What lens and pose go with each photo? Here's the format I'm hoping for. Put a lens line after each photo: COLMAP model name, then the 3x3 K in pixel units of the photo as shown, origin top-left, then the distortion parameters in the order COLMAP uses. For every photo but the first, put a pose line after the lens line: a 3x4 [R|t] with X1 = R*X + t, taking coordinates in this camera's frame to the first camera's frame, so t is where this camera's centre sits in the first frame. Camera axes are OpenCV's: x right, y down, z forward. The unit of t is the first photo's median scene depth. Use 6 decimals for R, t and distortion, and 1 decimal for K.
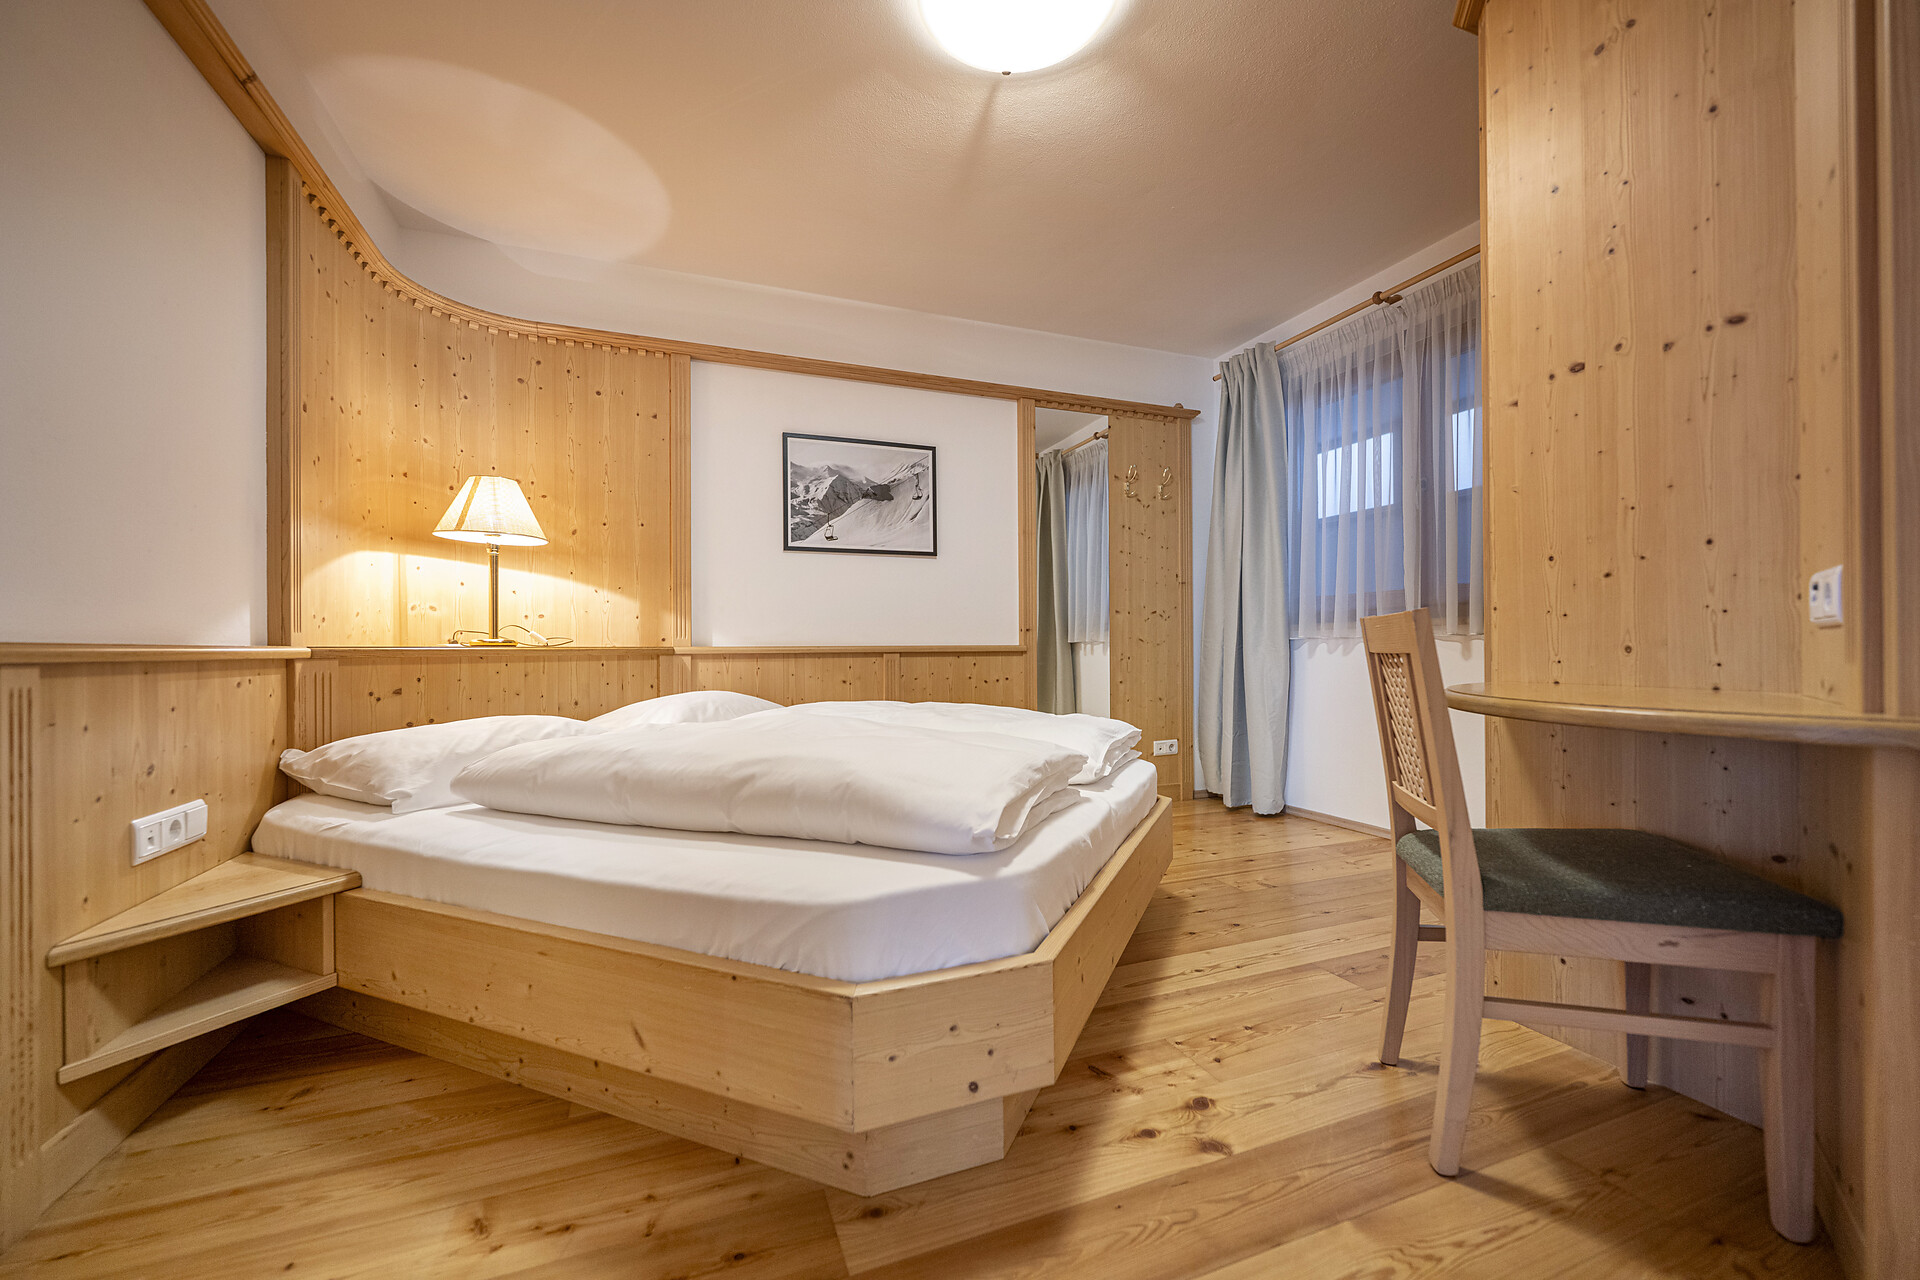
lens RADIAL K [[757.2, 0, 967.0], [0, 757.2, 646.3], [0, 0, 1]] dist [-0.003404, 0.000767]
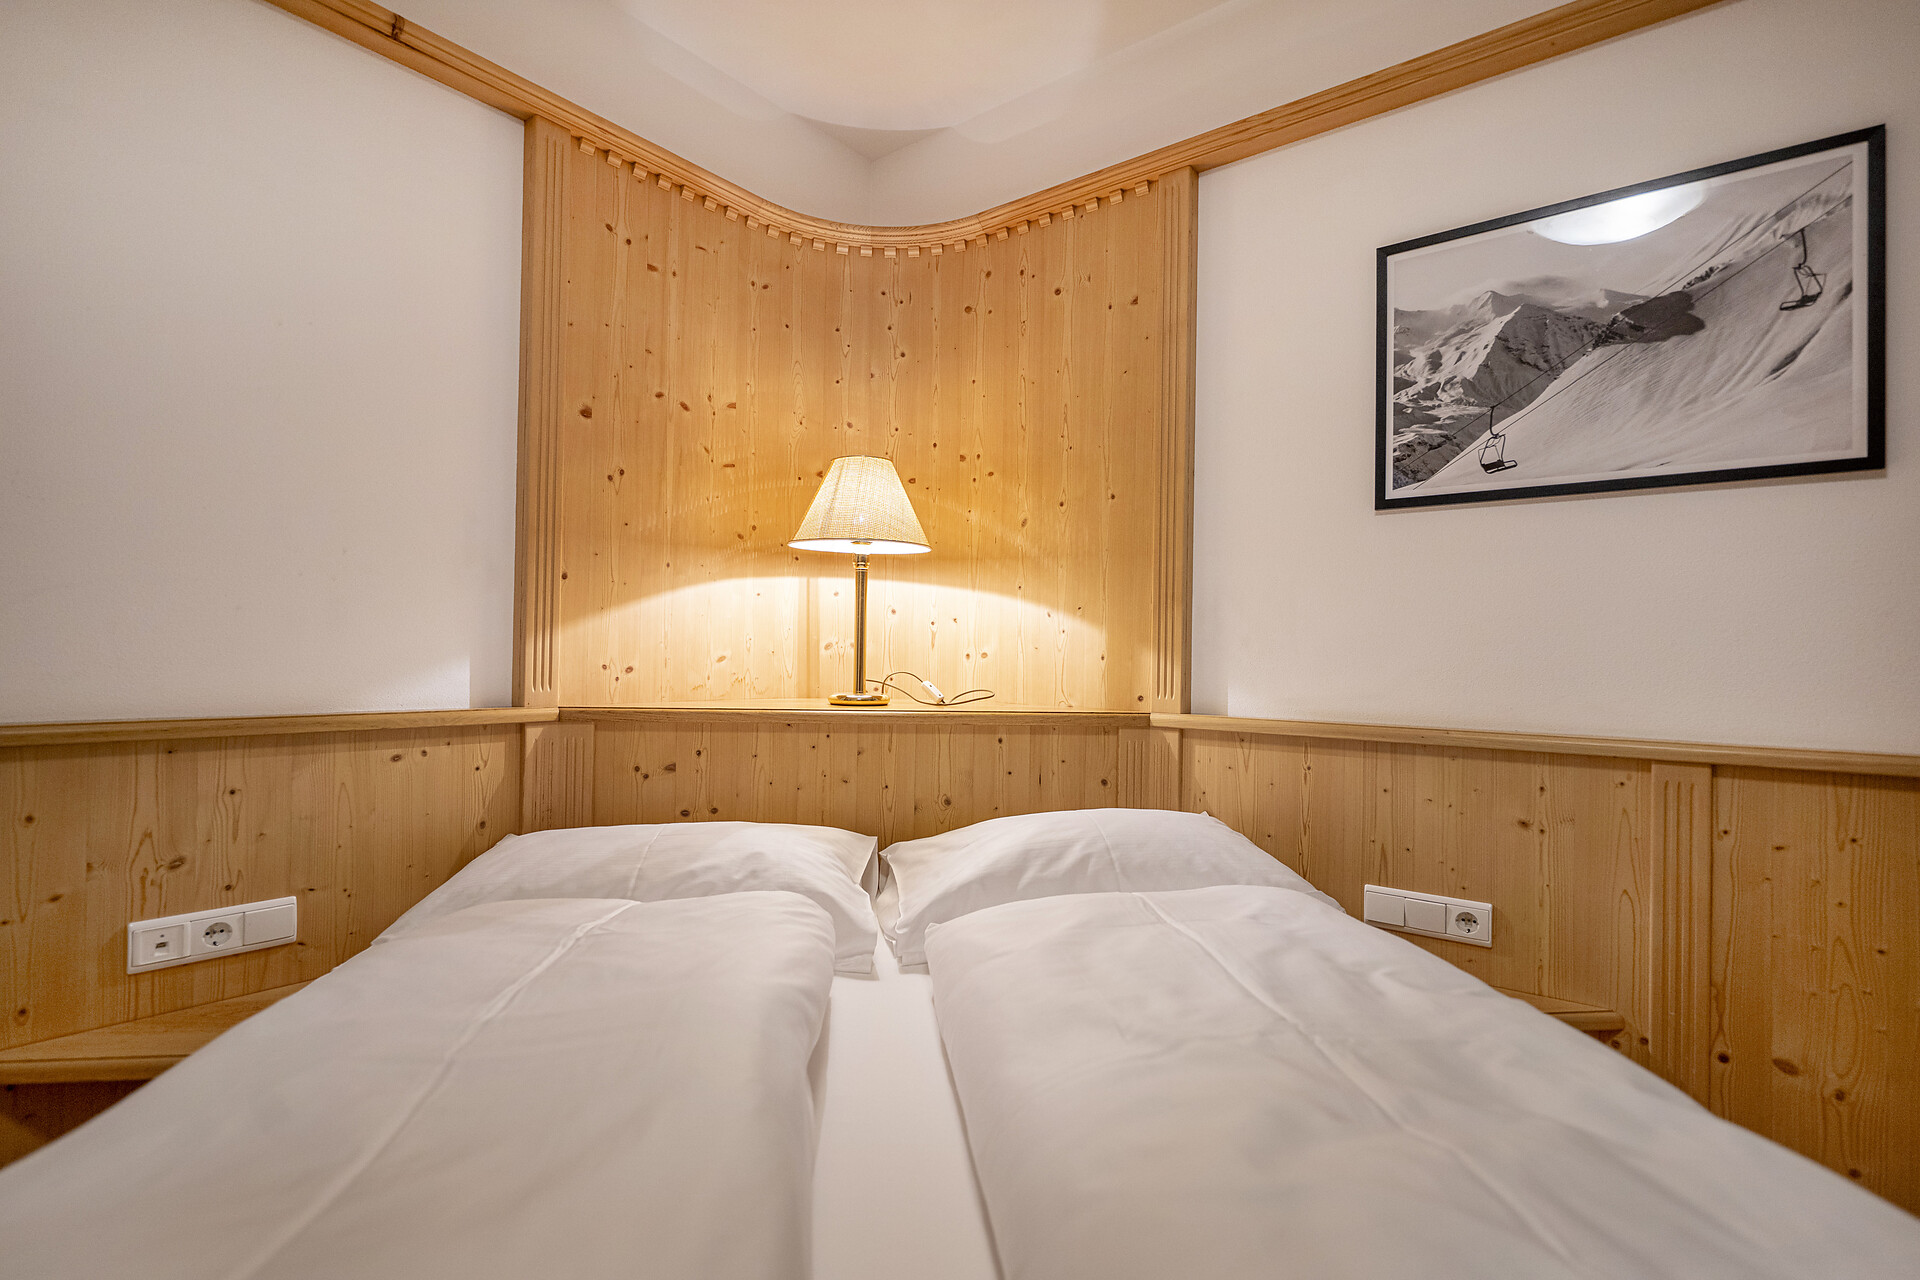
lens RADIAL K [[914.9, 0, 959.9], [0, 914.9, 644.1], [0, 0, 1]] dist [-0.004373, -0.002495]
pose [[0.489250, 0.005907, -0.872123, 0.116129], [-0.017478, 0.999843, -0.003033, -0.043351], [0.871968, 0.016727, 0.489277, 0.546845]]
